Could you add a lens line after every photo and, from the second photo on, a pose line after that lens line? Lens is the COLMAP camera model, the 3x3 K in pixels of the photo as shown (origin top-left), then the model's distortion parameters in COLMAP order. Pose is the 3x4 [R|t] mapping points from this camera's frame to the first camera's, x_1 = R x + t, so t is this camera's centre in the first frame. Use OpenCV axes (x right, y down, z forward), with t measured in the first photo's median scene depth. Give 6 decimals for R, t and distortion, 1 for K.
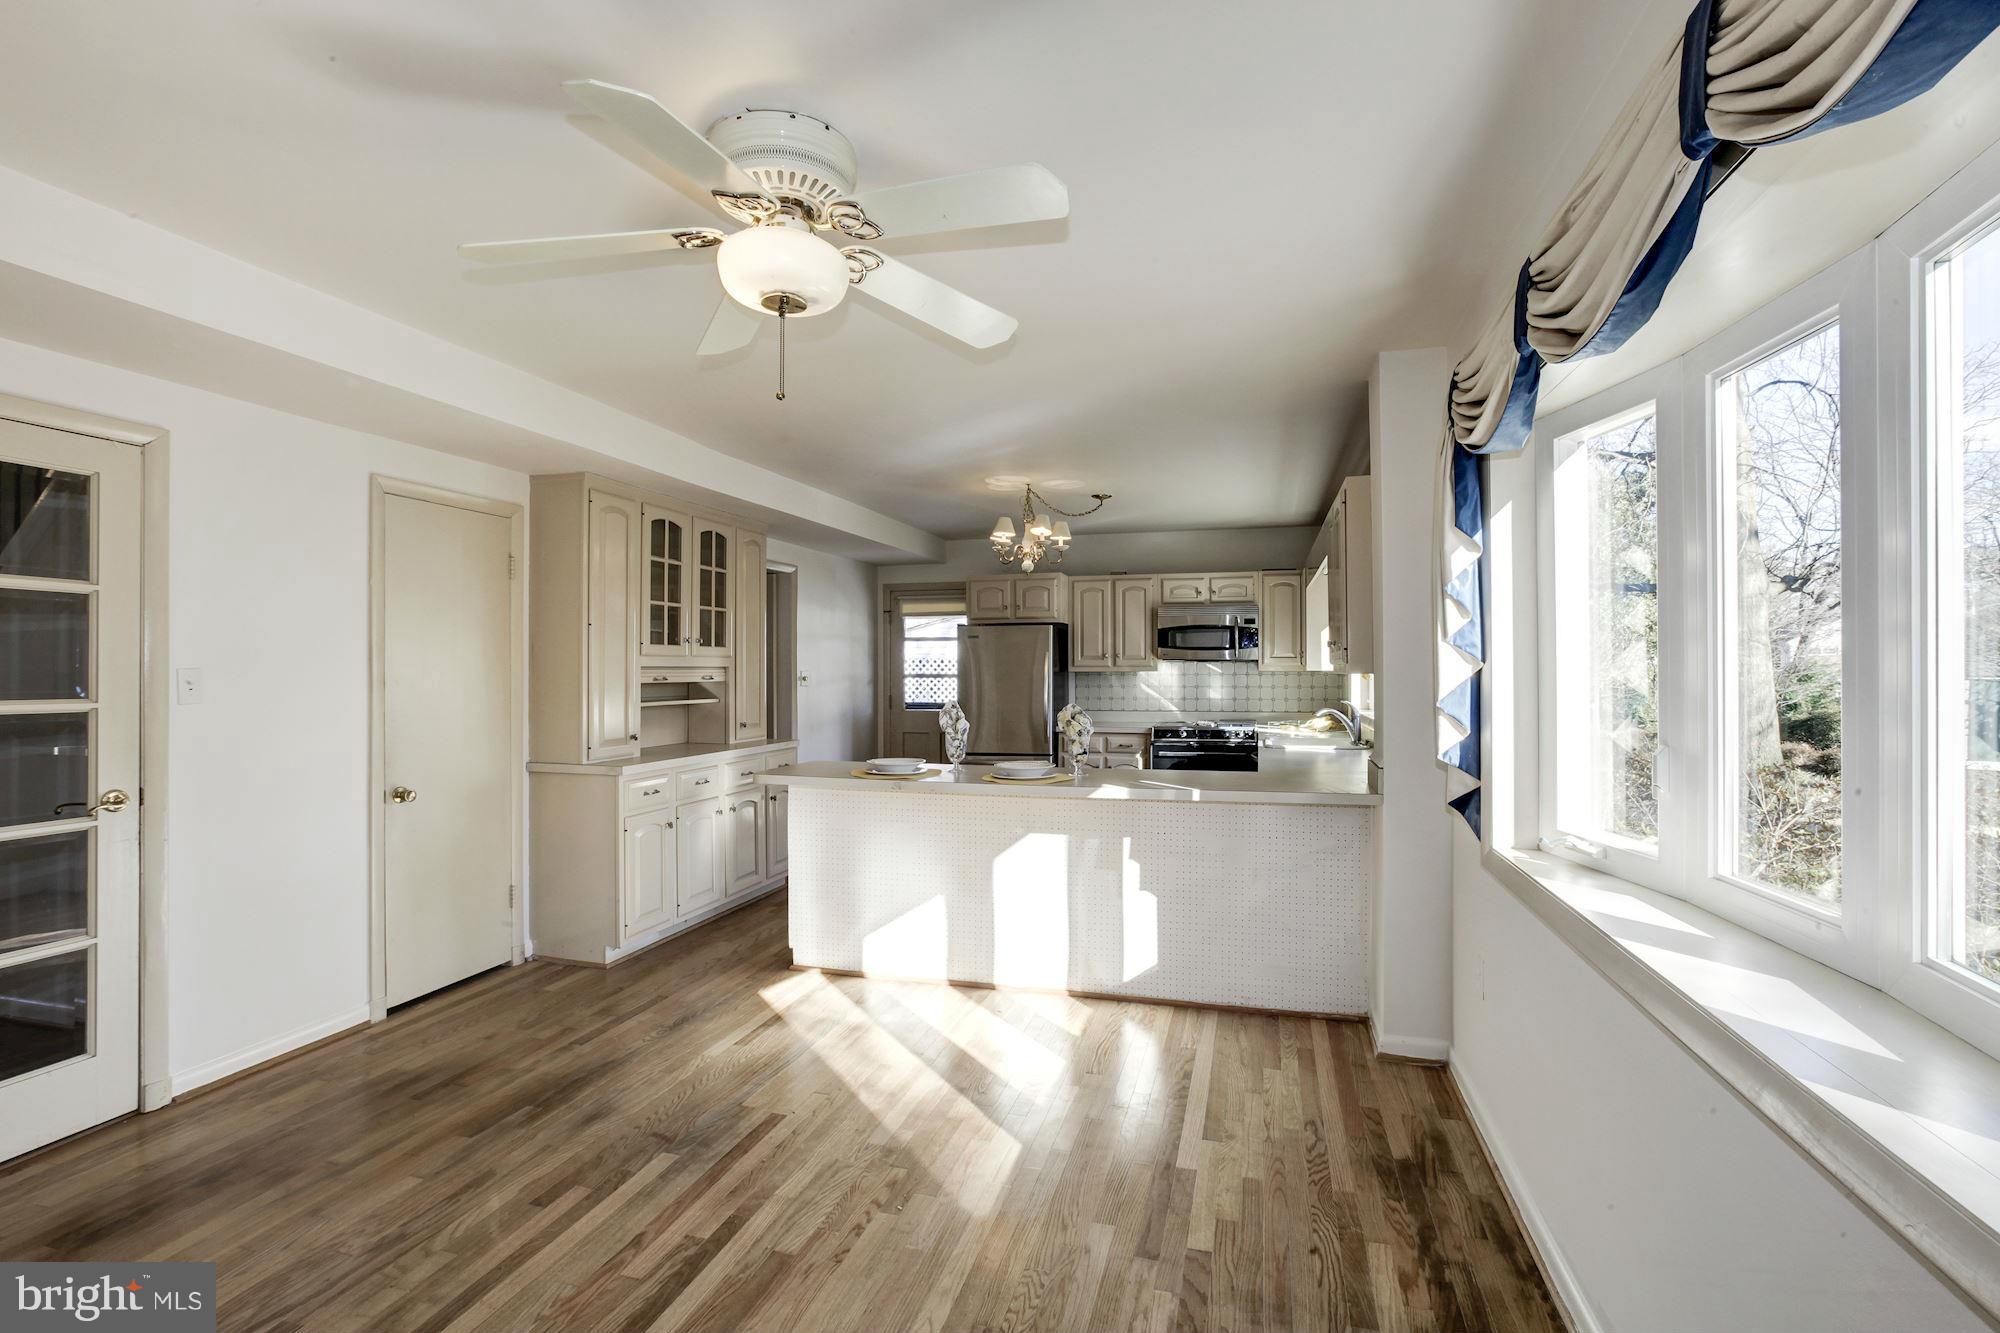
lens RADIAL K [[940.7, 0, 1005.2], [0, 940.7, 656.7], [0, 0, 1]] dist [-0.006740, 0.000932]
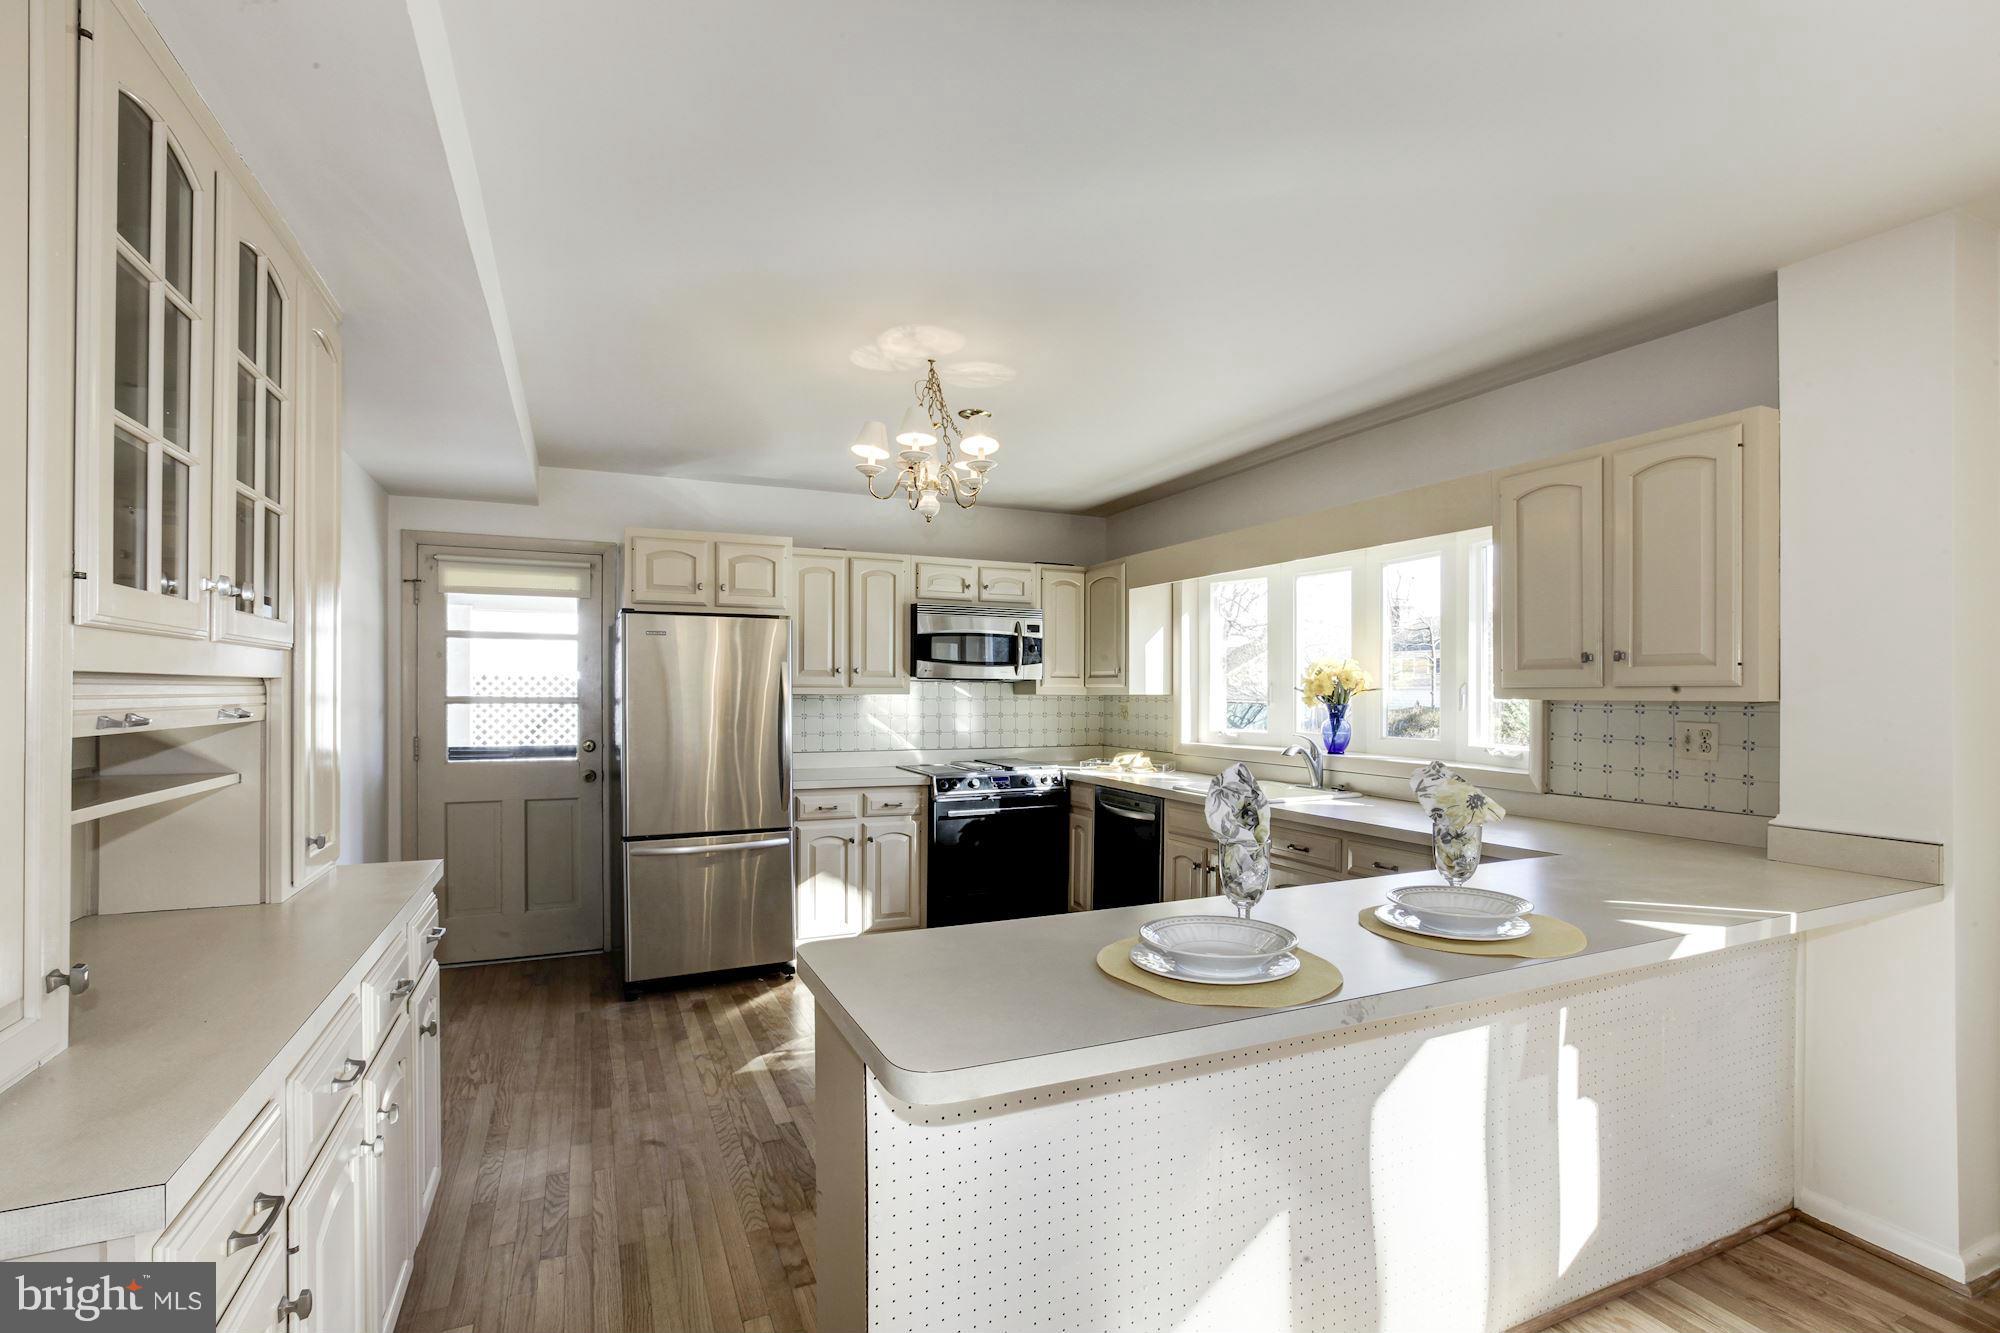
lens RADIAL K [[940.7, 0, 992.6], [0, 940.7, 700.5], [0, 0, 1]] dist [-0.006740, 0.000932]
pose [[0.773276, 0.000671, 0.634070, -0.245019], [-0.013134, 0.999802, 0.014961, 0.009156], [-0.633934, -0.019897, 0.773131, 0.435032]]
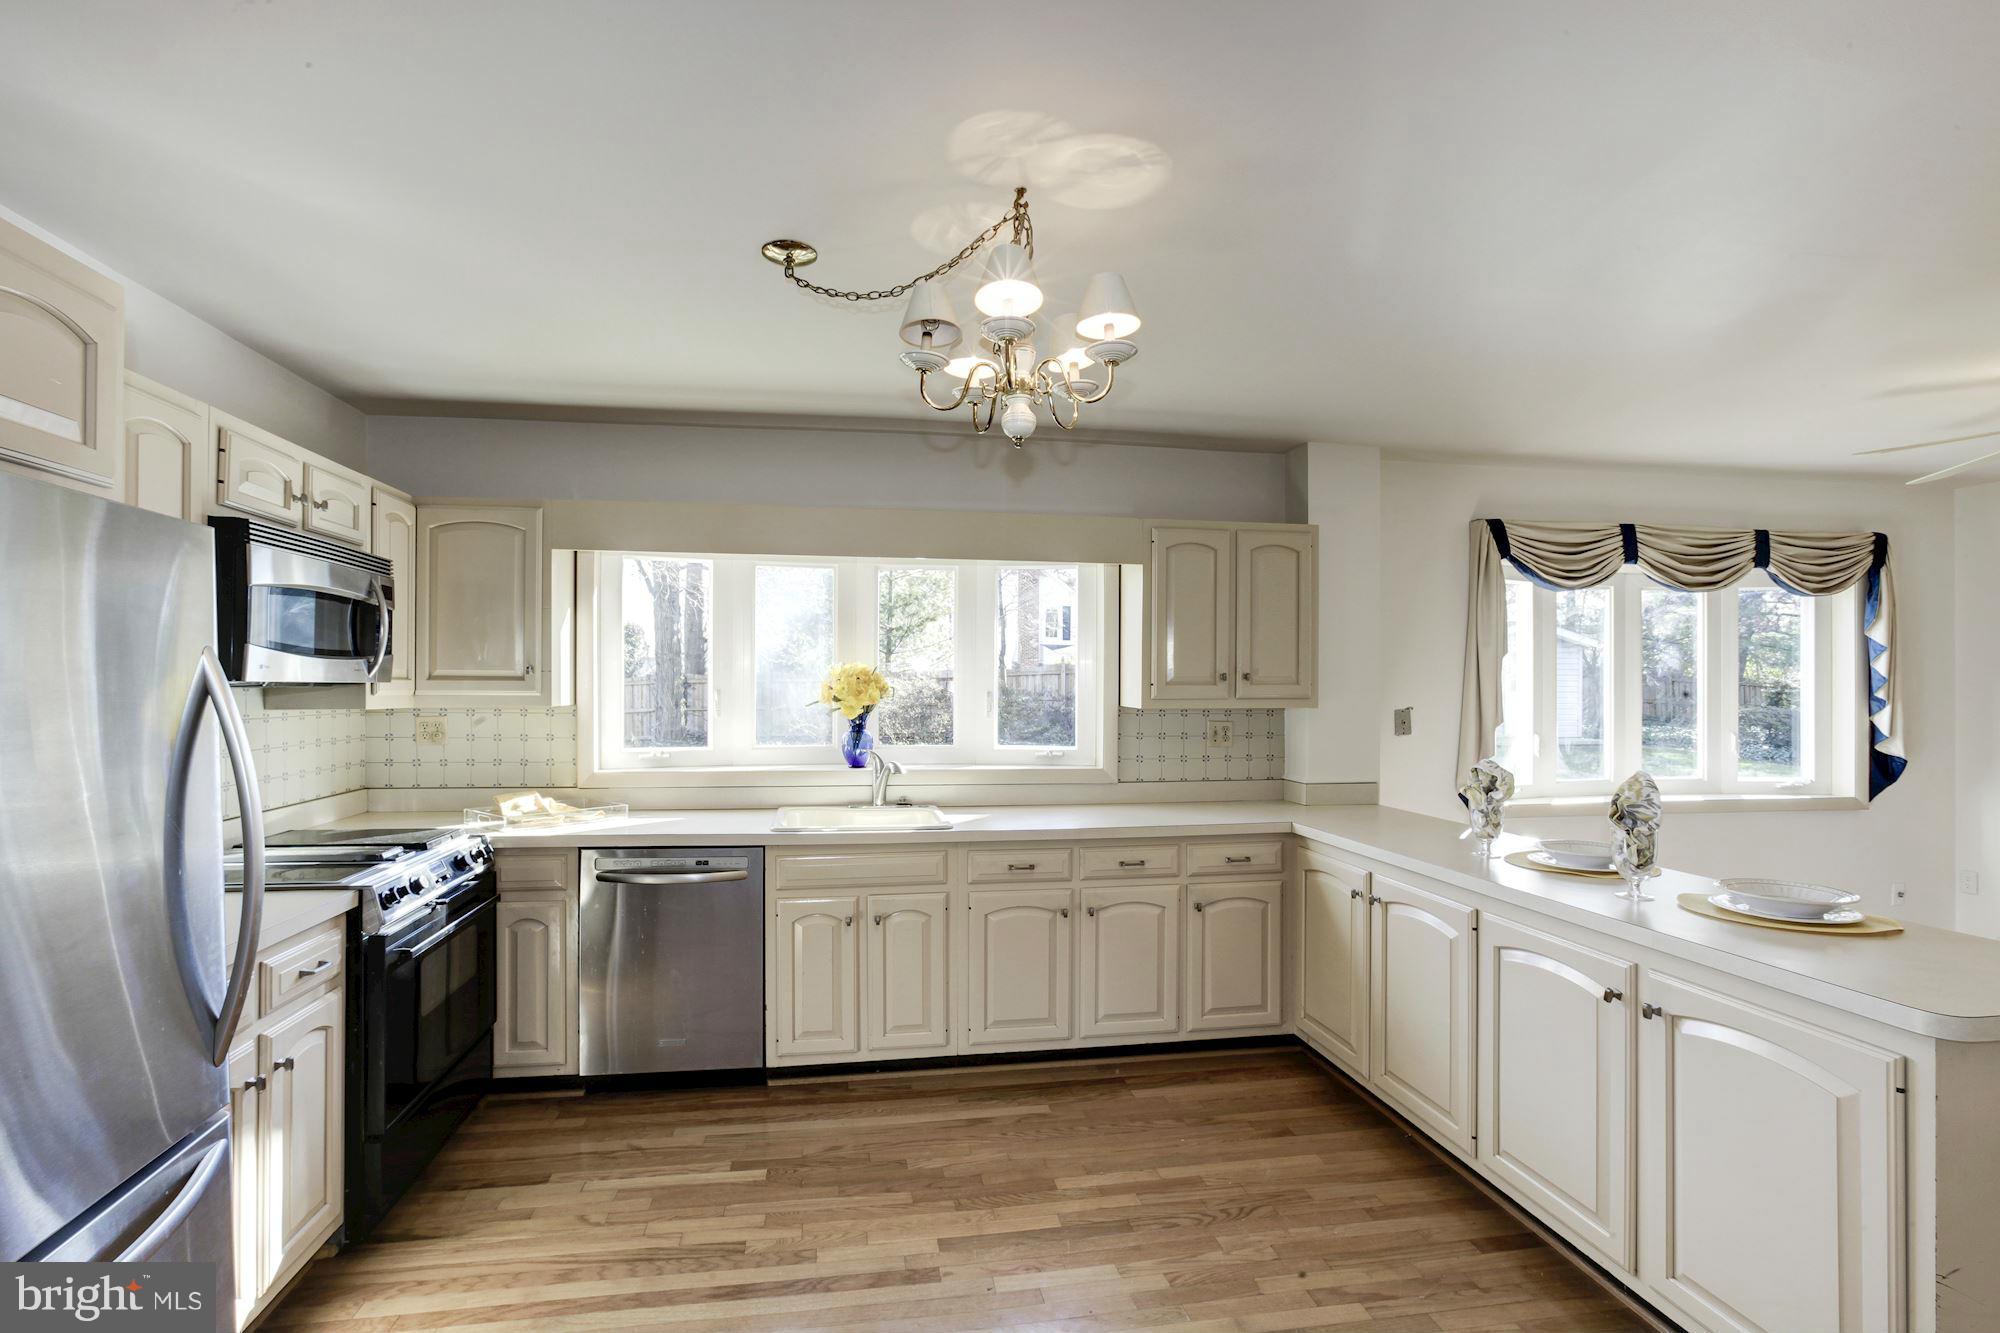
lens RADIAL K [[940.7, 0, 983.2], [0, 940.7, 679.5], [0, 0, 1]] dist [-0.006740, 0.000932]
pose [[-0.395916, 0.009484, 0.918238, -0.235855], [-0.011215, 0.999822, -0.015162, 0.005056], [-0.918218, -0.016301, -0.395739, 0.930028]]
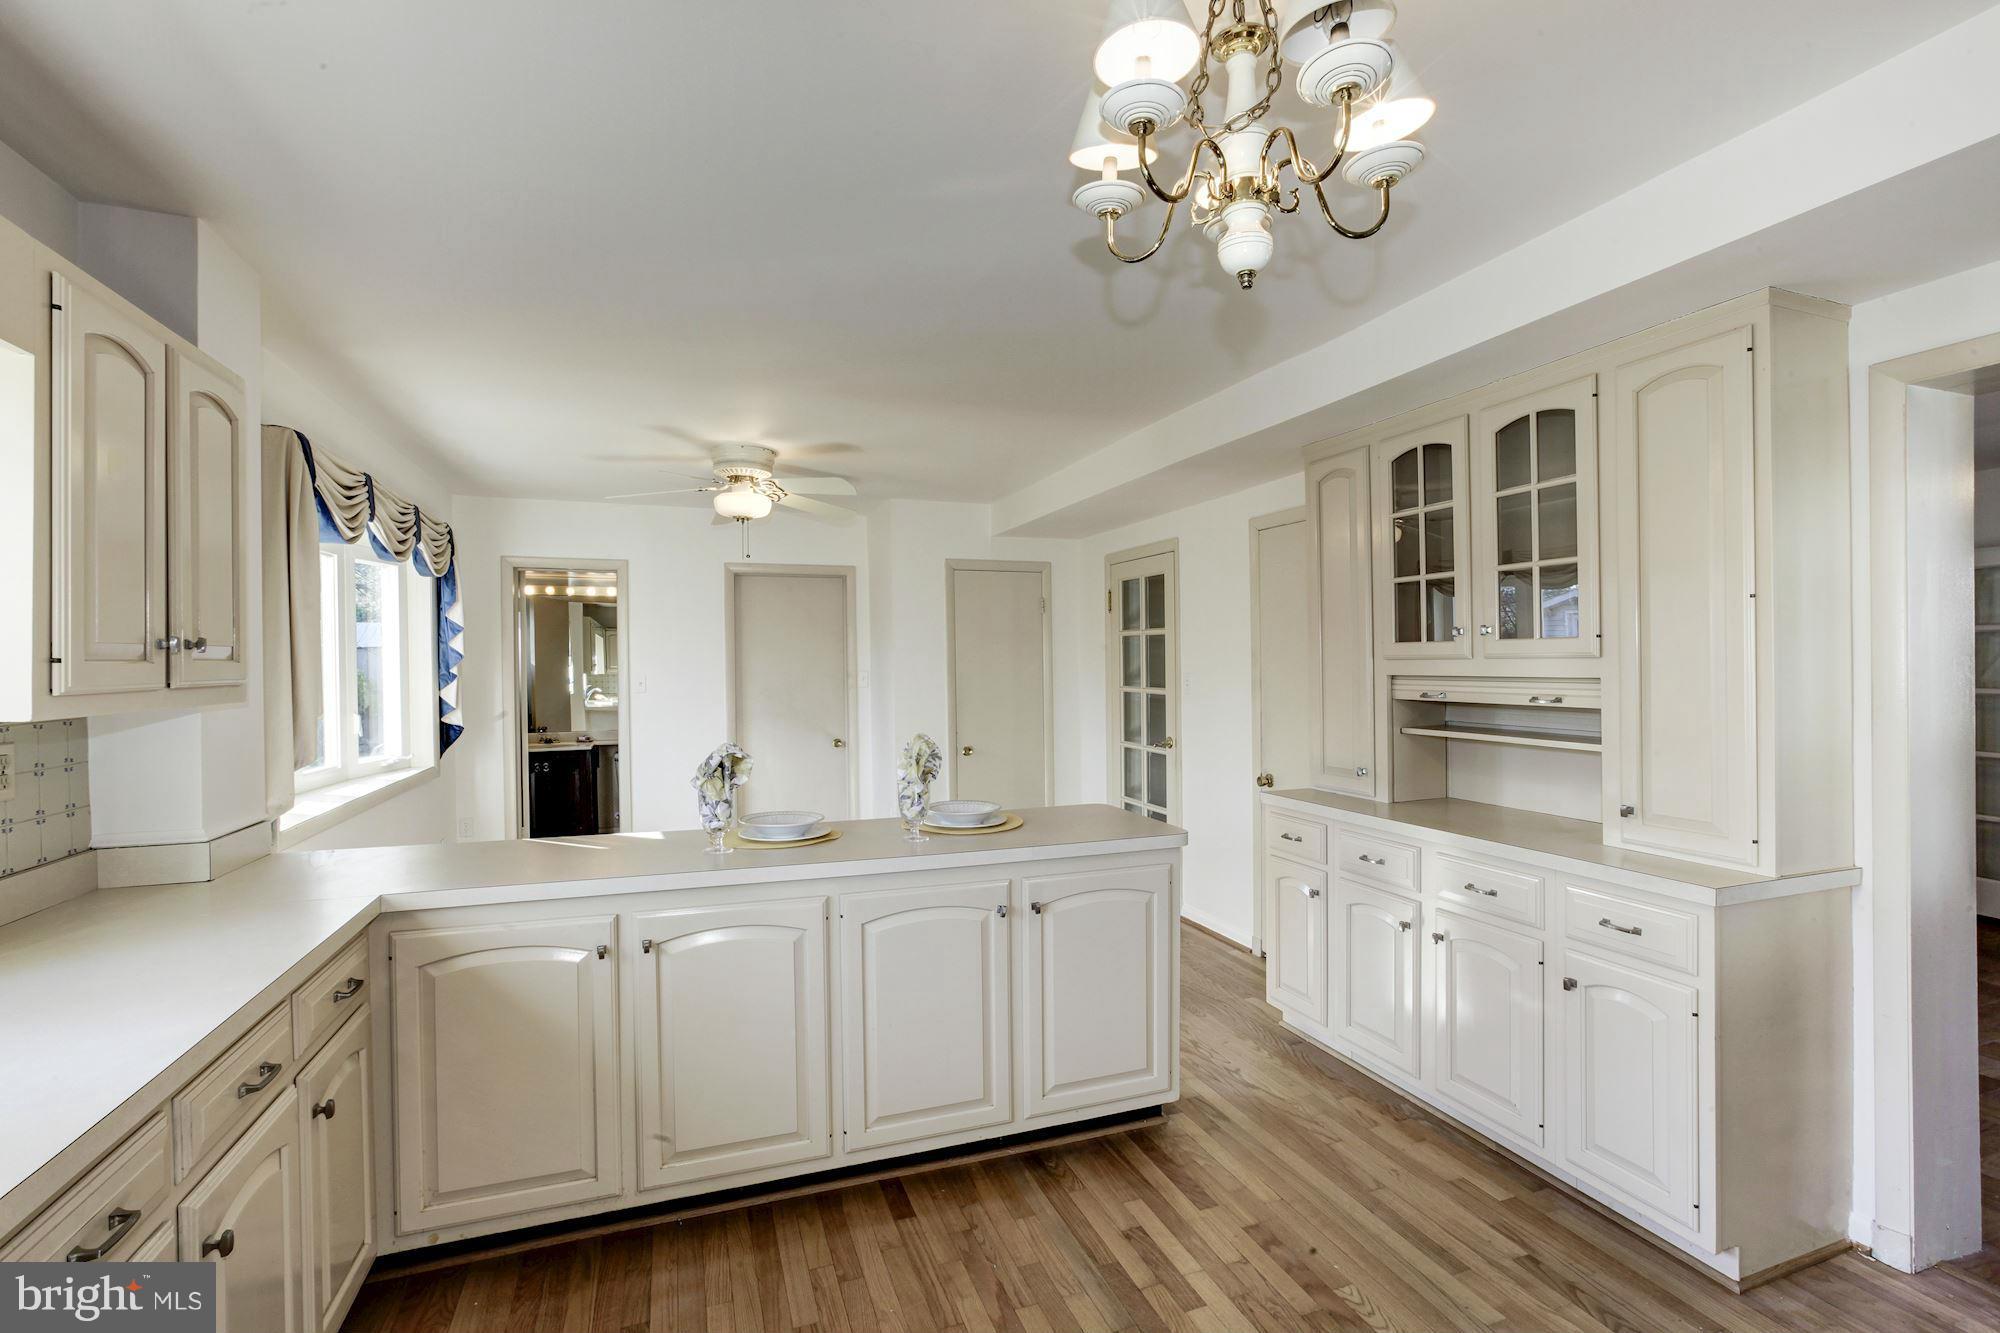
lens RADIAL K [[940.7, 0, 1003.7], [0, 940.7, 664.8], [0, 0, 1]] dist [-0.006740, 0.000932]
pose [[-0.814055, 0.003803, -0.580775, 0.164313], [0.009601, 0.999930, -0.006909, 0.003496], [0.580708, -0.011200, -0.814035, 0.931040]]
